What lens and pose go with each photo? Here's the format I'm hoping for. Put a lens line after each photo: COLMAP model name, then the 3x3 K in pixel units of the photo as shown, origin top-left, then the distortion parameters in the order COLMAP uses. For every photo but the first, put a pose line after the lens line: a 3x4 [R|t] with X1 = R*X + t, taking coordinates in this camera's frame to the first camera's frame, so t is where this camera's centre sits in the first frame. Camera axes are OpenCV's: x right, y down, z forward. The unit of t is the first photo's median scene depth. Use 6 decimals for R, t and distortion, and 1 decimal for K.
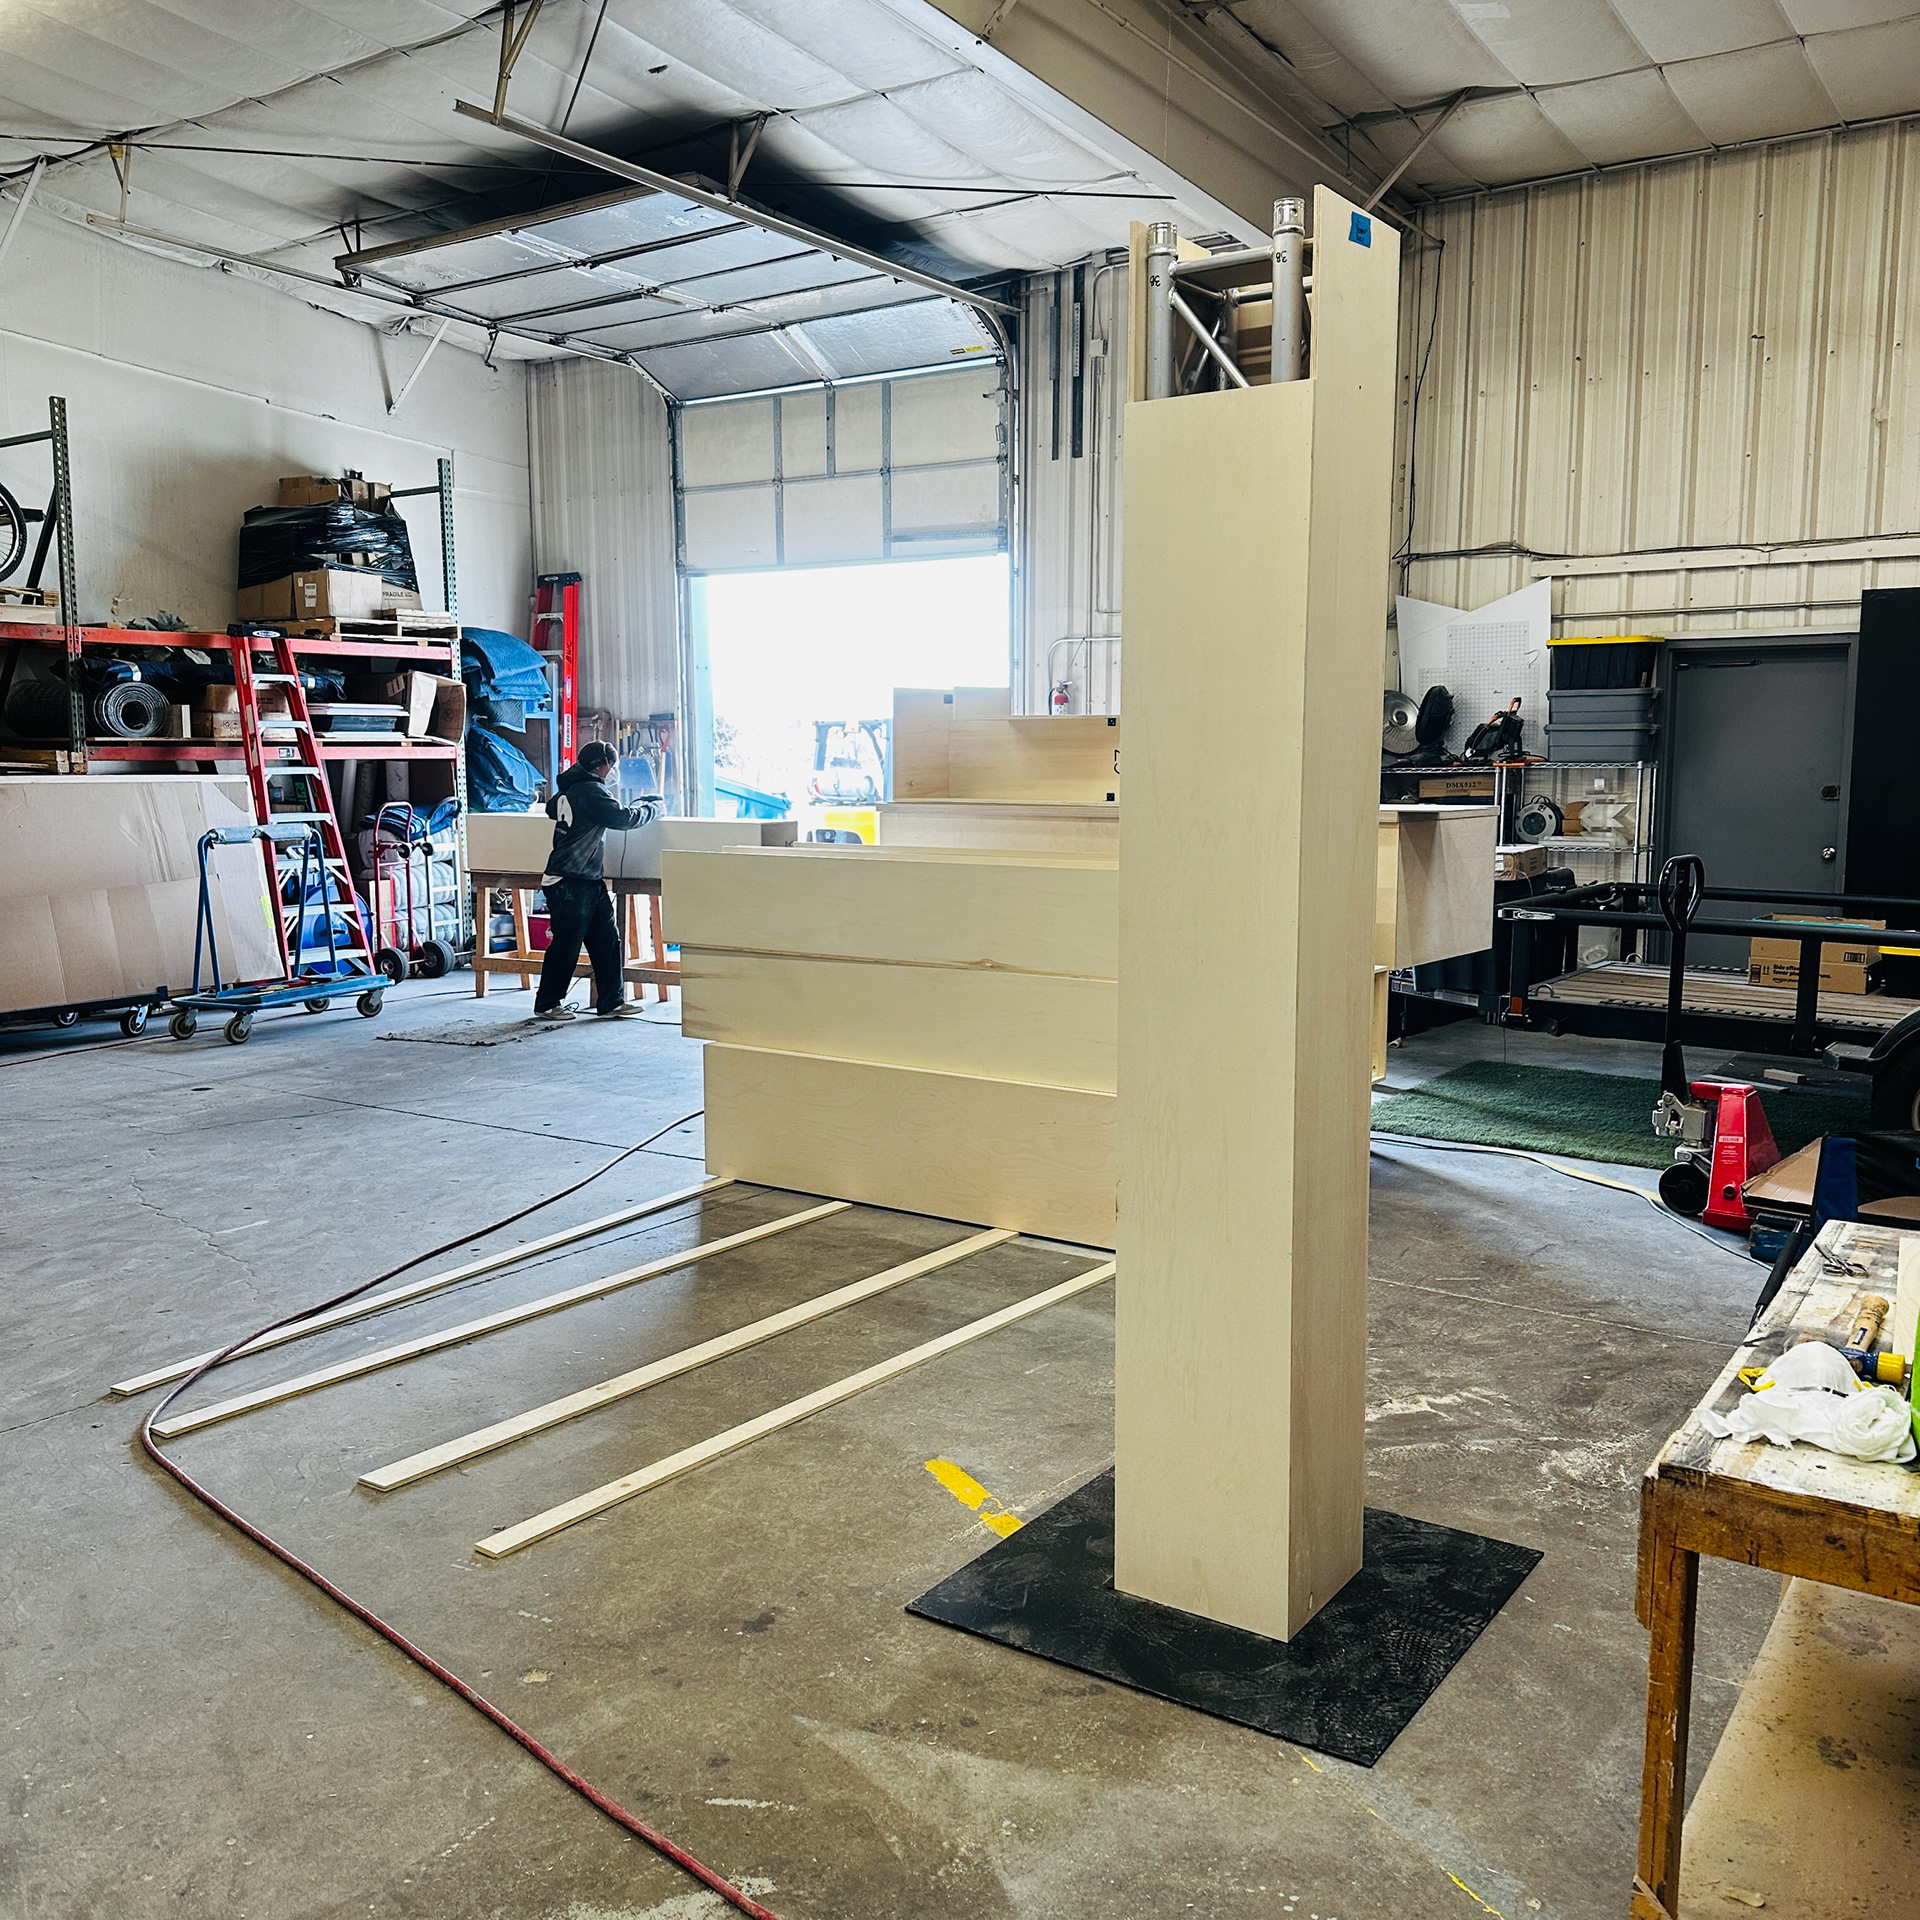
lens RADIAL K [[1809.6, 0, 934.4], [0, 1809.6, 965.7], [0, 0, 1]] dist [0.084099, -0.157716]
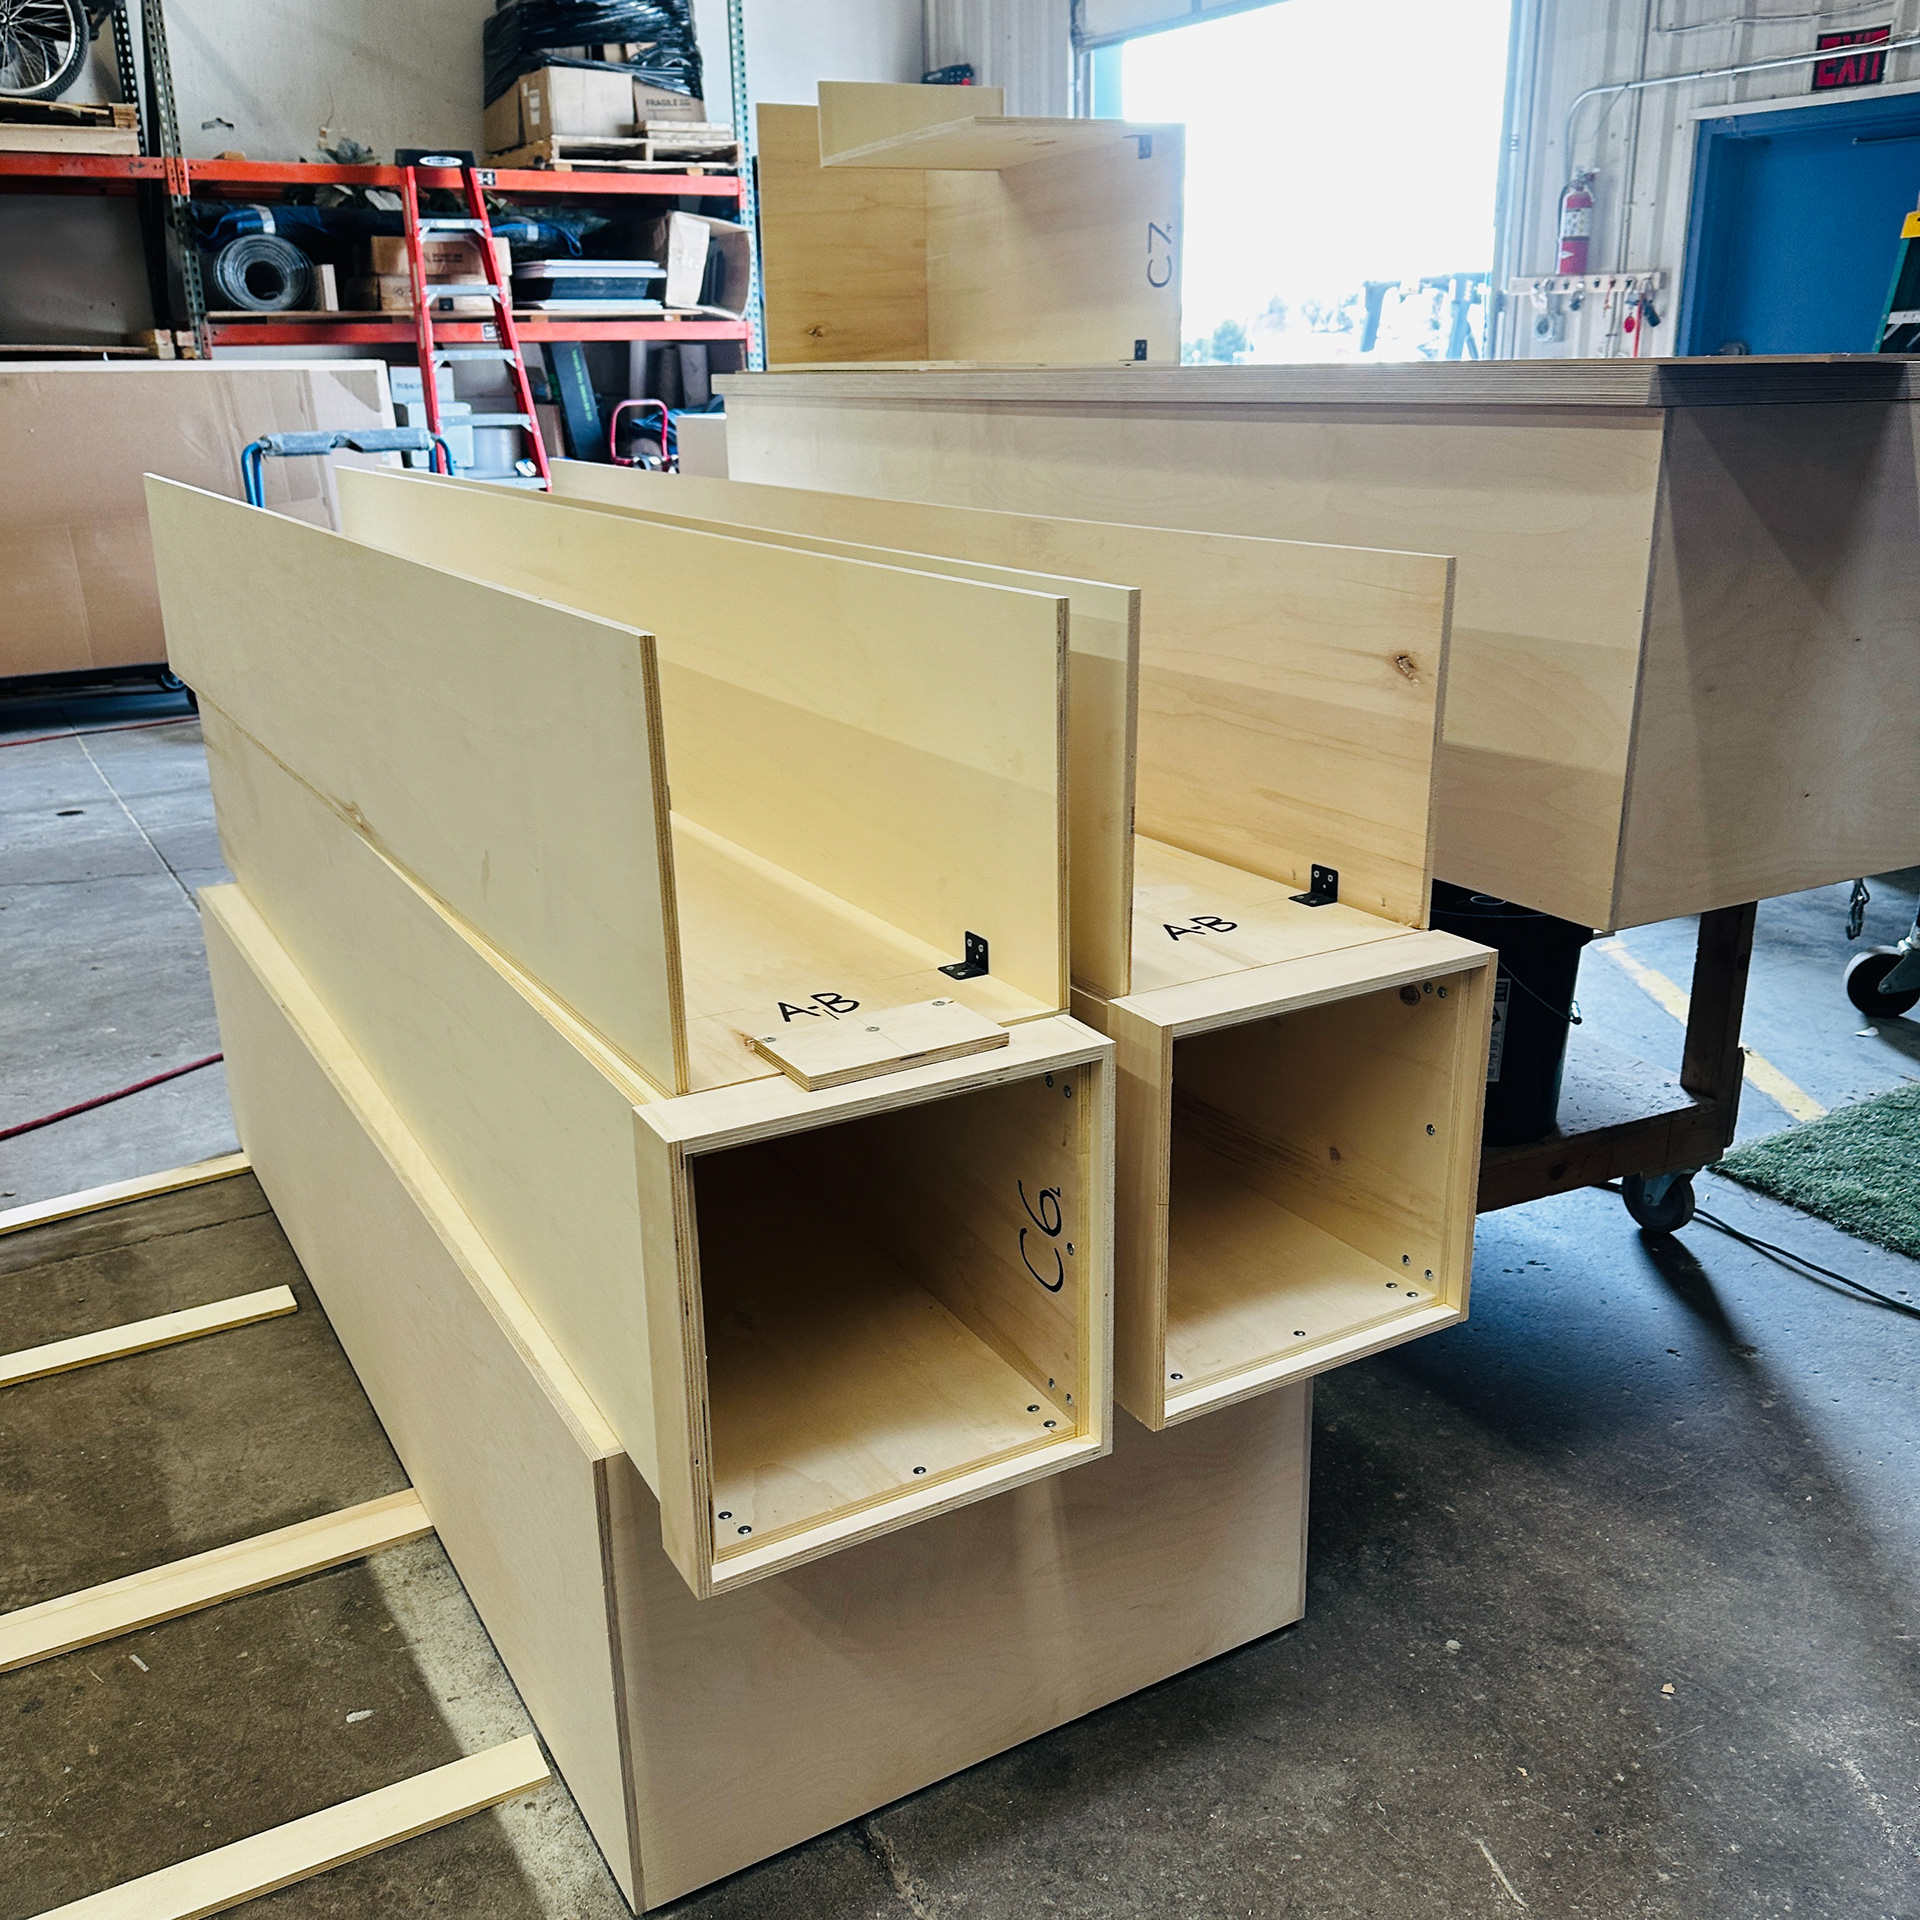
lens RADIAL K [[1752.9, 0, 956.8], [0, 1752.9, 967.2], [0, 0, 1]] dist [0.036247, -0.036097]
pose [[0.913077, 0.117940, -0.390359, 0.138812], [-0.030839, 0.974493, 0.222291, -0.026980], [0.406619, -0.190930, 0.893424, 0.363806]]
